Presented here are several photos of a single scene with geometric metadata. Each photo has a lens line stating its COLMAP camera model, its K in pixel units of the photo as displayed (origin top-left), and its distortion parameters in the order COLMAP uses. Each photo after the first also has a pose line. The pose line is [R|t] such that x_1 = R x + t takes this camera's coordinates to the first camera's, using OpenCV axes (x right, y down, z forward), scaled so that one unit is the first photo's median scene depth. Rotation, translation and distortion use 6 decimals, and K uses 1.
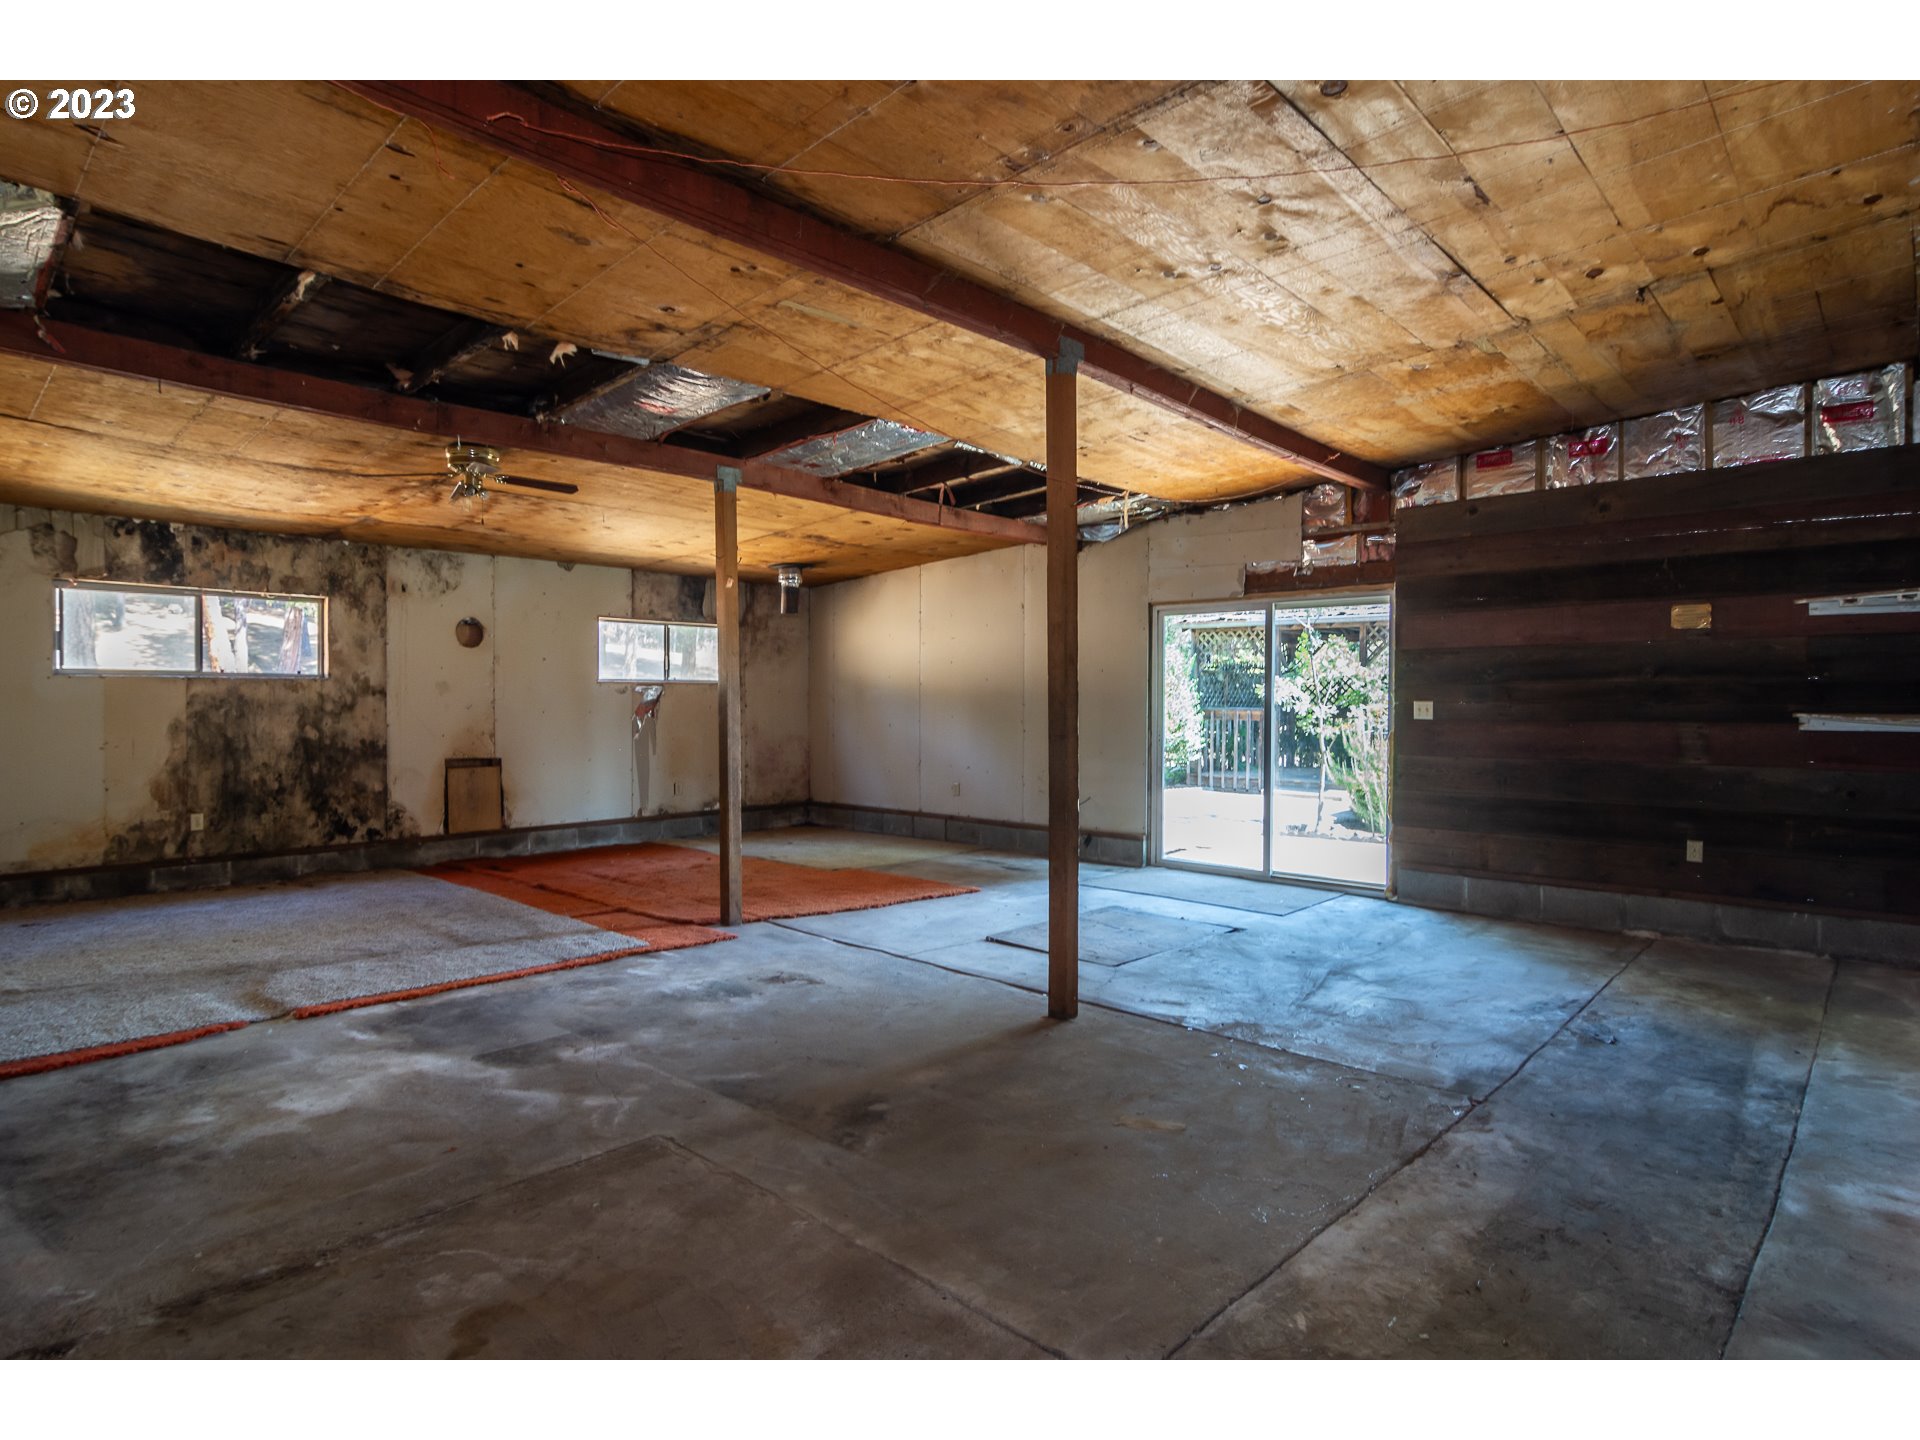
lens RADIAL K [[1049.2, 0, 966.5], [0, 1049.2, 676.1], [0, 0, 1]] dist [-0.004452, 0.004463]
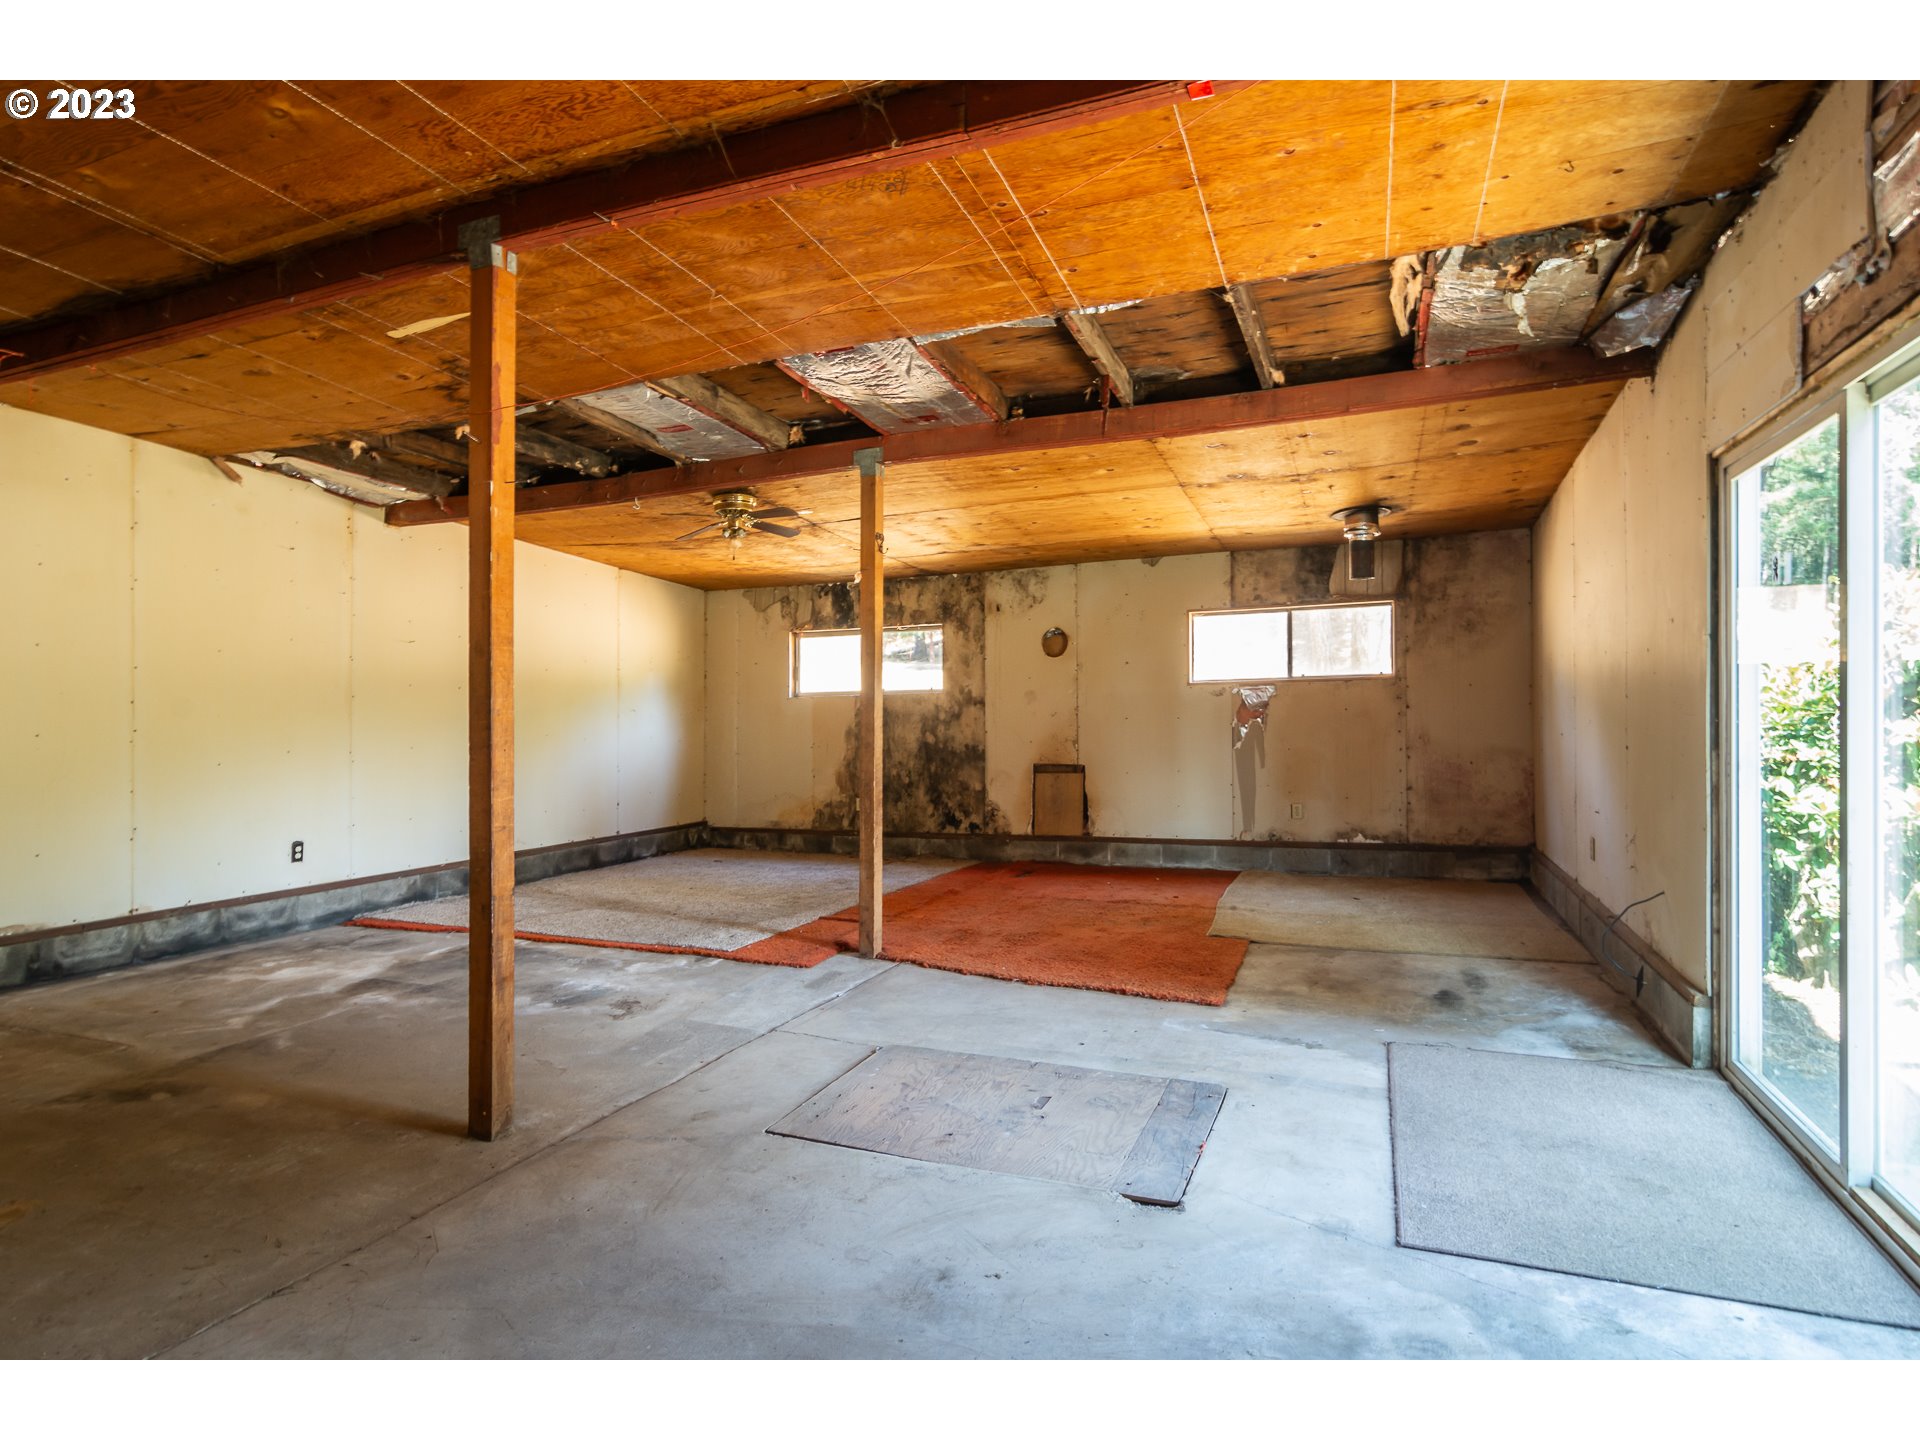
lens RADIAL K [[1049.2, 0, 930.1], [0, 1049.2, 676.4], [0, 0, 1]] dist [-0.004452, 0.004463]
pose [[0.326792, -0.045923, -0.943980, 0.505136], [0.042384, 0.998526, -0.033904, 0.023991], [0.944146, -0.028930, 0.328256, 0.594433]]
